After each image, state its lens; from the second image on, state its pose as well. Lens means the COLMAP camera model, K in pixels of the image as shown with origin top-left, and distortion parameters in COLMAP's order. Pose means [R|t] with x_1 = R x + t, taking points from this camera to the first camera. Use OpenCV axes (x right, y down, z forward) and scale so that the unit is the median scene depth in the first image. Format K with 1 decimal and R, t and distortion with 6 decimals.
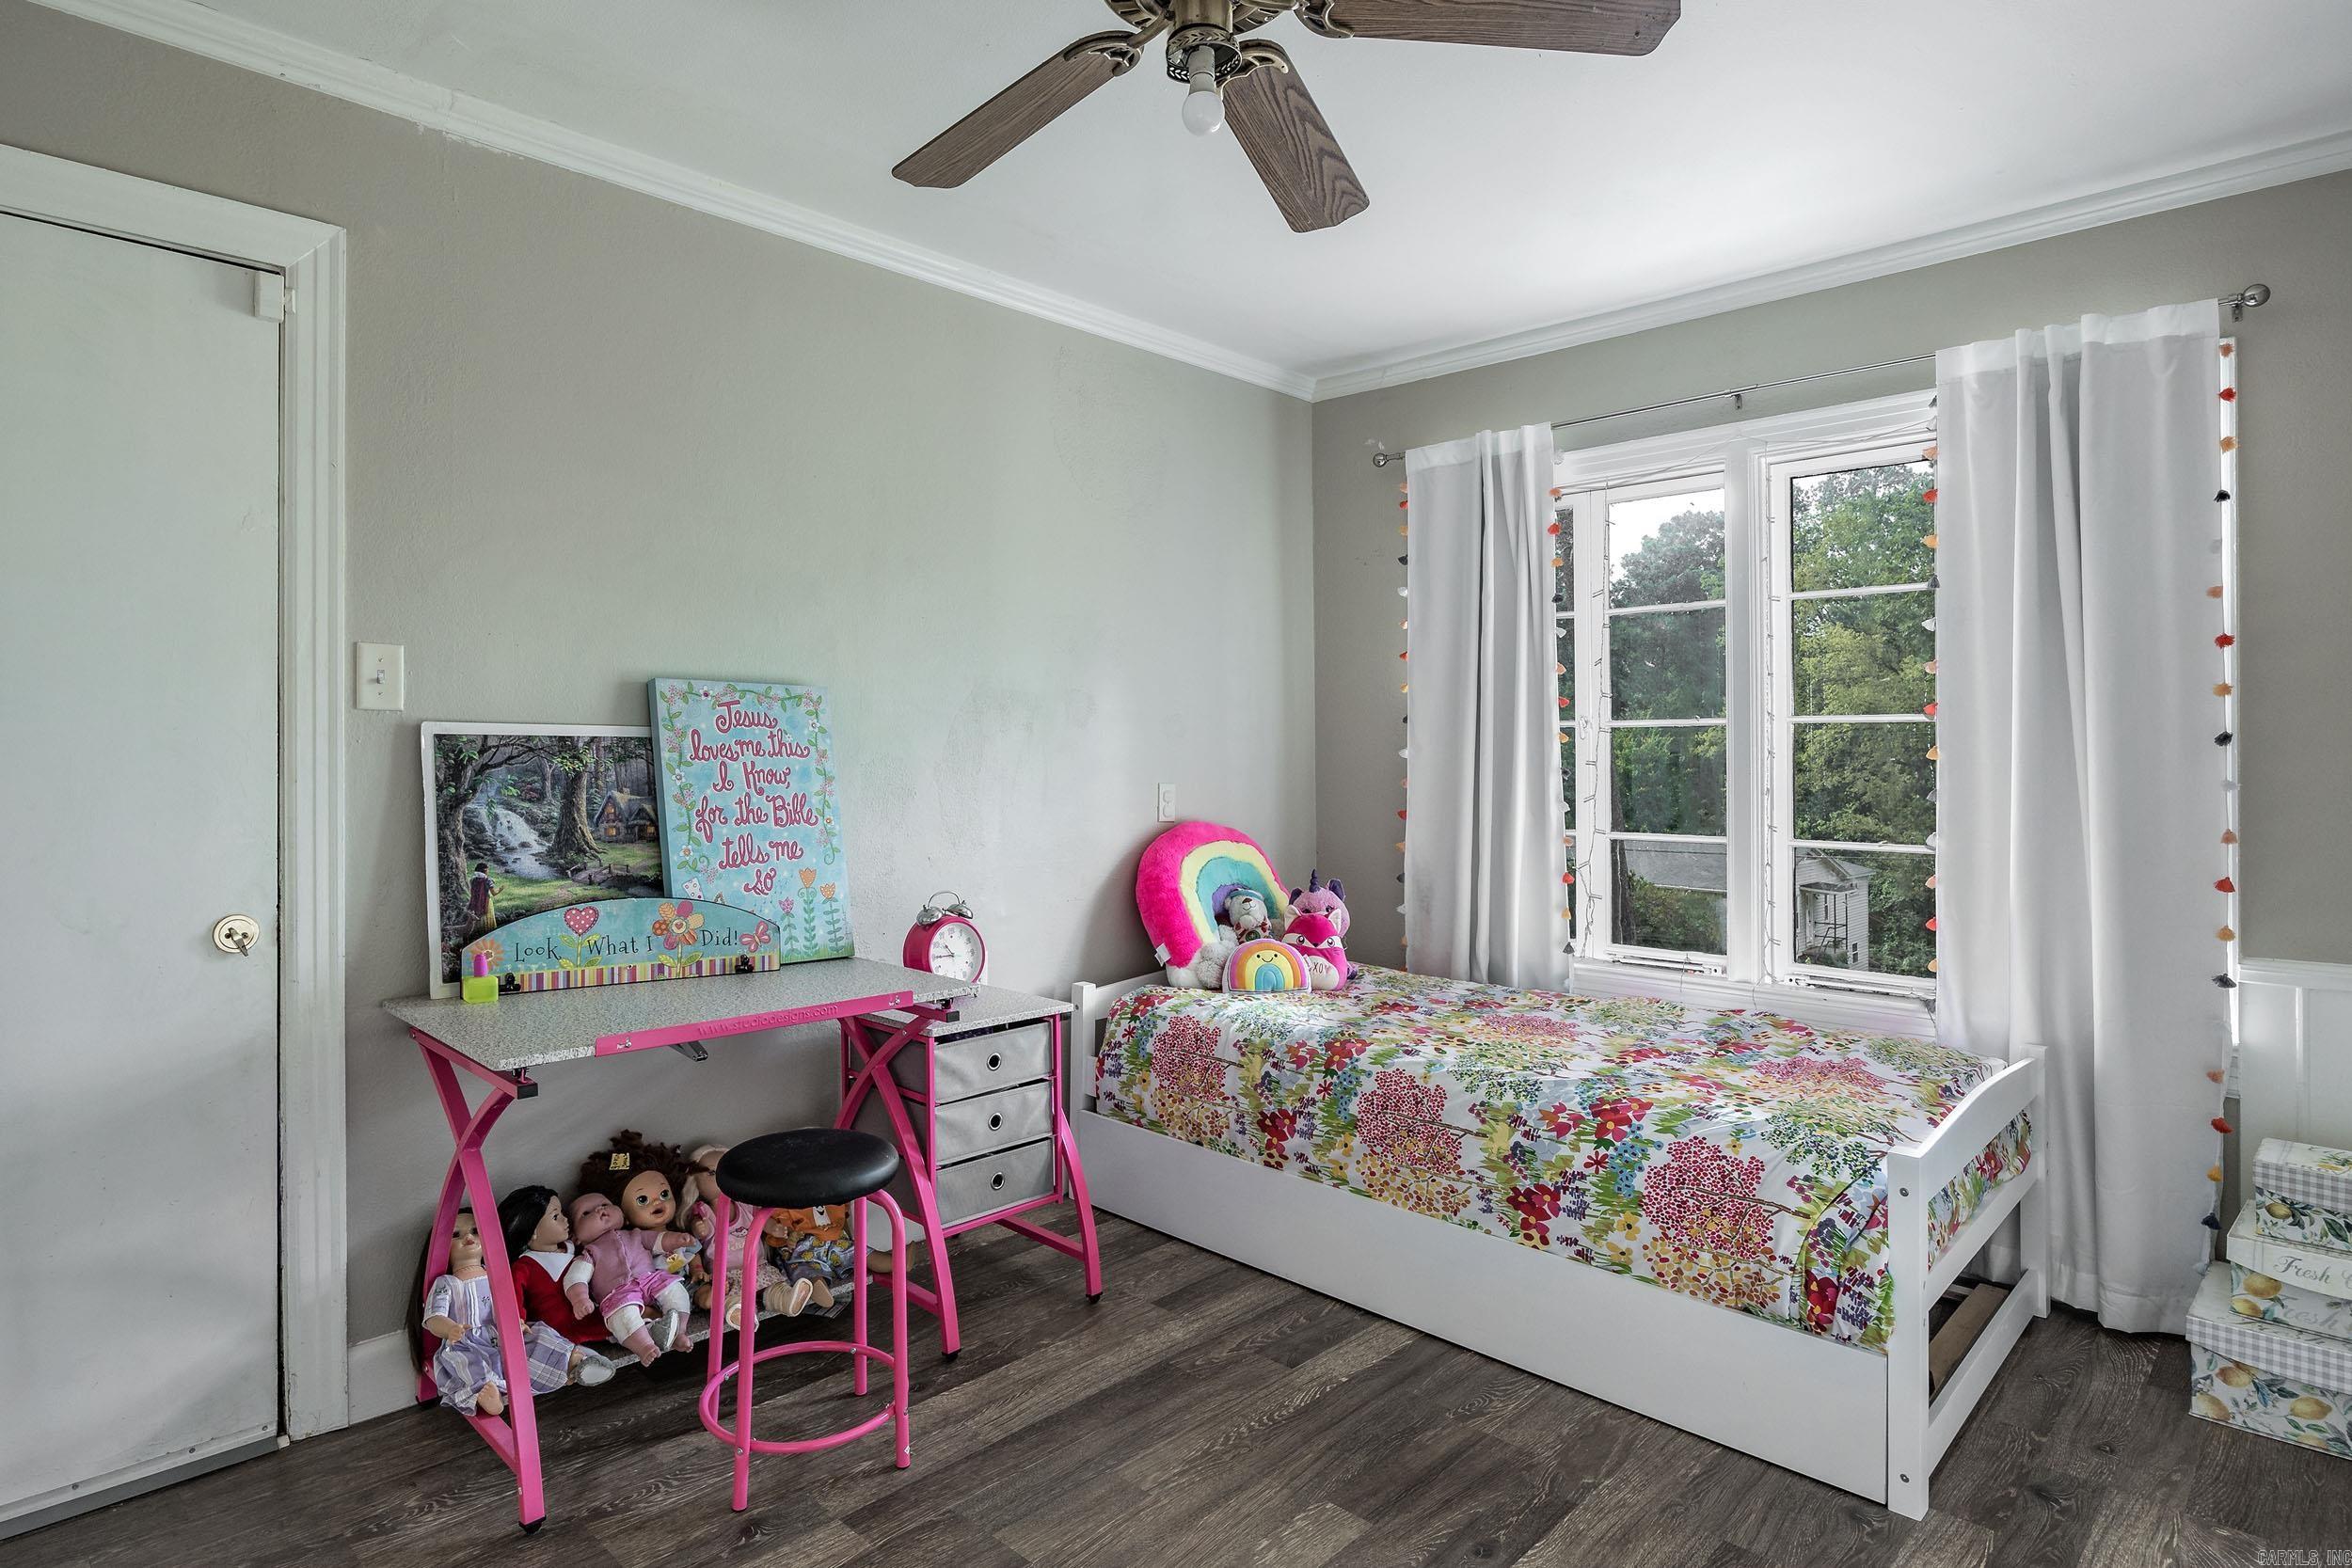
lens RADIAL K [[1238.9, 0, 1173.0], [0, 1238.9, 735.2], [0, 0, 1]] dist [-0.000795, 0.000107]
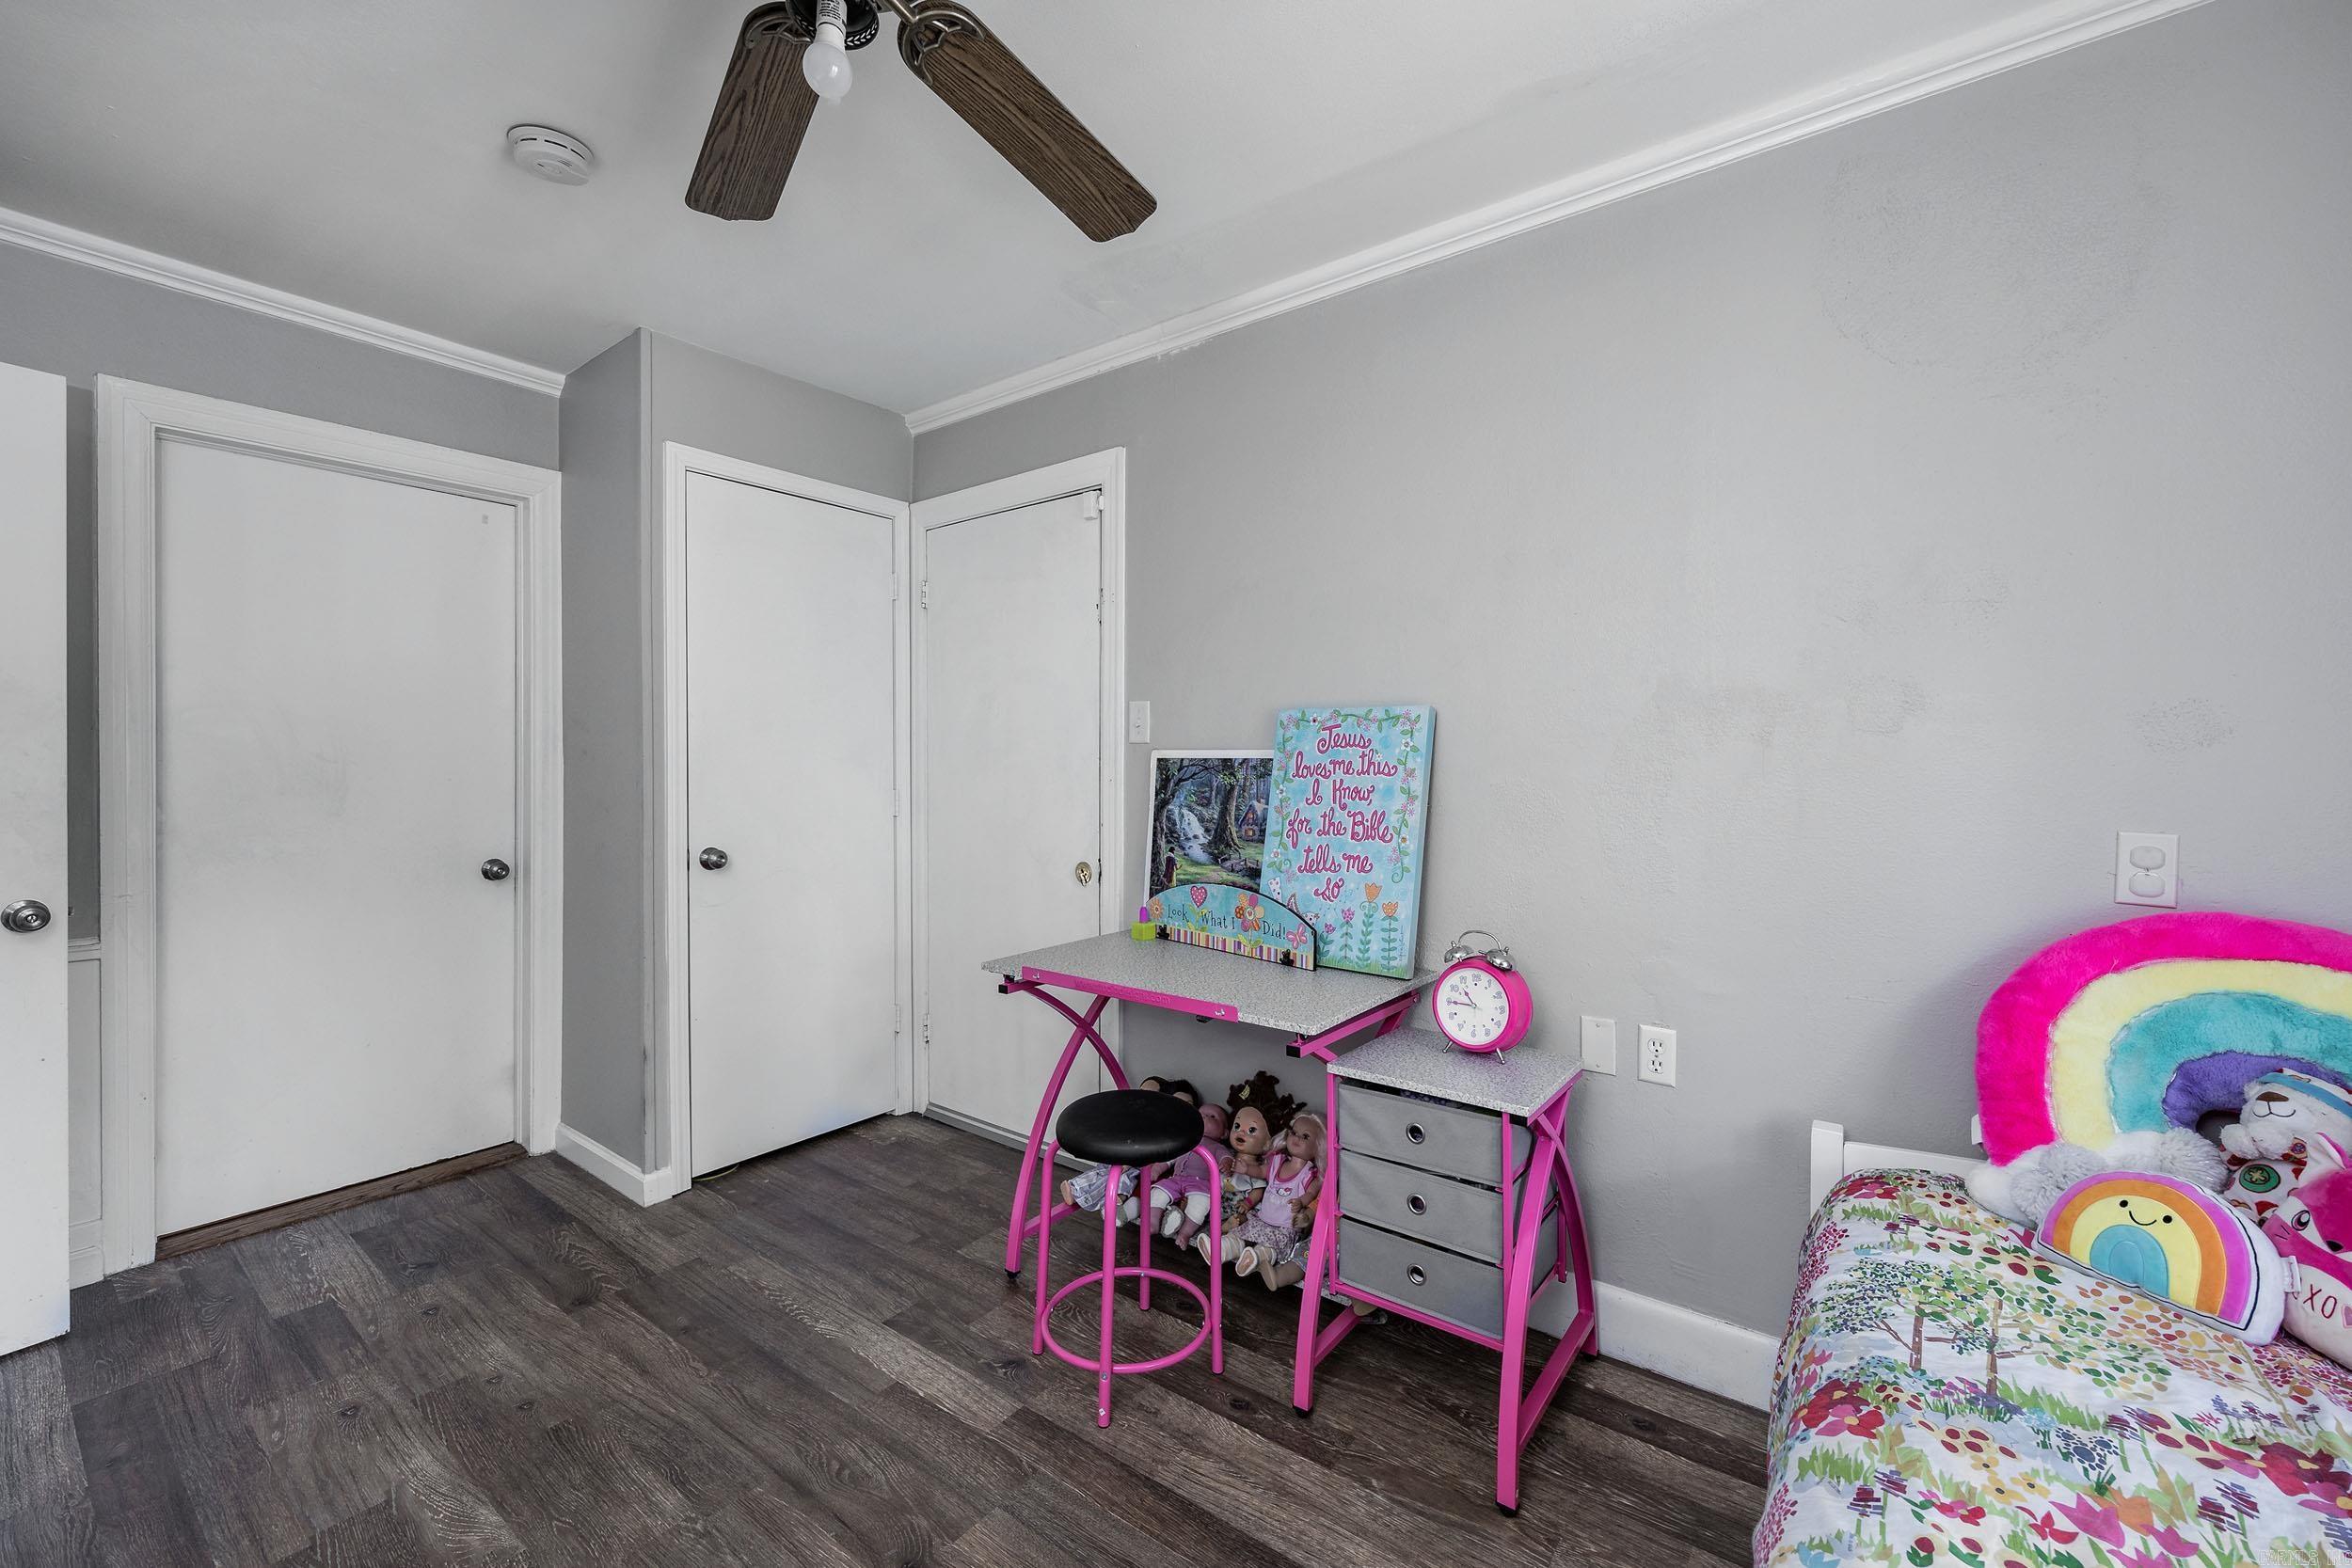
lens RADIAL K [[1007.2, 0, 1239.2], [0, 1007.2, 771.5], [0, 0, 1]] dist [-0.000593, -0.000132]
pose [[0.126940, 0.000811, -0.991910, 0.574757], [0.008882, 0.999959, 0.001954, 0.012868], [0.991871, -0.009058, 0.126927, 0.862332]]
